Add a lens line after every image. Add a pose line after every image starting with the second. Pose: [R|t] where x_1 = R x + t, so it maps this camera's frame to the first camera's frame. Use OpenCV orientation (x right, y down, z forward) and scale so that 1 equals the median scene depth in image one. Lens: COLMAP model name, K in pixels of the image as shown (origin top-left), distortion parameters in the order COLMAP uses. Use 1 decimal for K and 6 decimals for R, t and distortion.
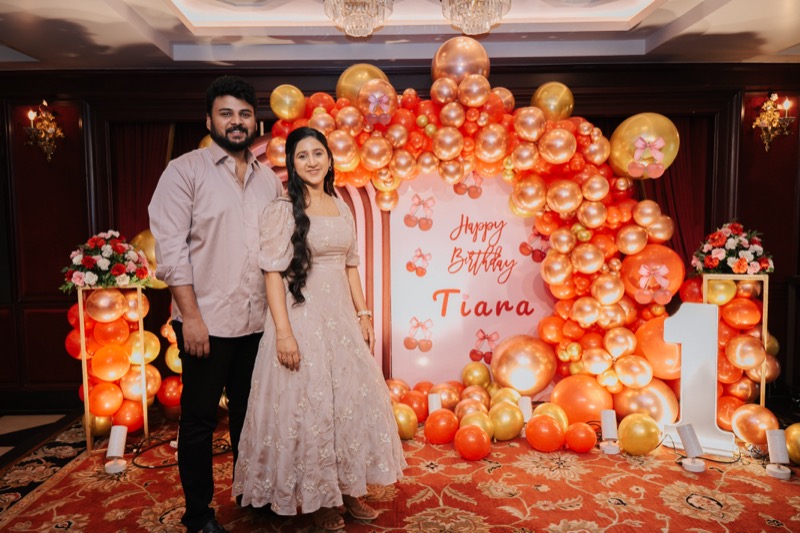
lens RADIAL K [[552.7, 0, 377.5], [0, 552.7, 265.9], [0, 0, 1]] dist [0.006183, -0.001546]
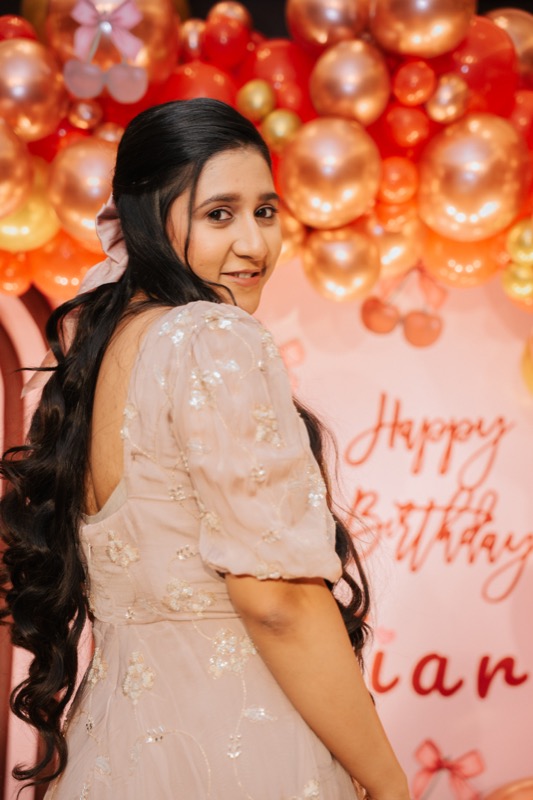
lens RADIAL K [[1008.8, 0, 266.5], [0, 1008.8, 400.0], [0, 0, 1]] dist [0.180047, -0.005030]
pose [[0.998769, 0.044494, -0.021906, 0.104746], [-0.045488, 0.997849, -0.047211, -0.061485], [0.019758, 0.048150, 0.998645, 0.409867]]
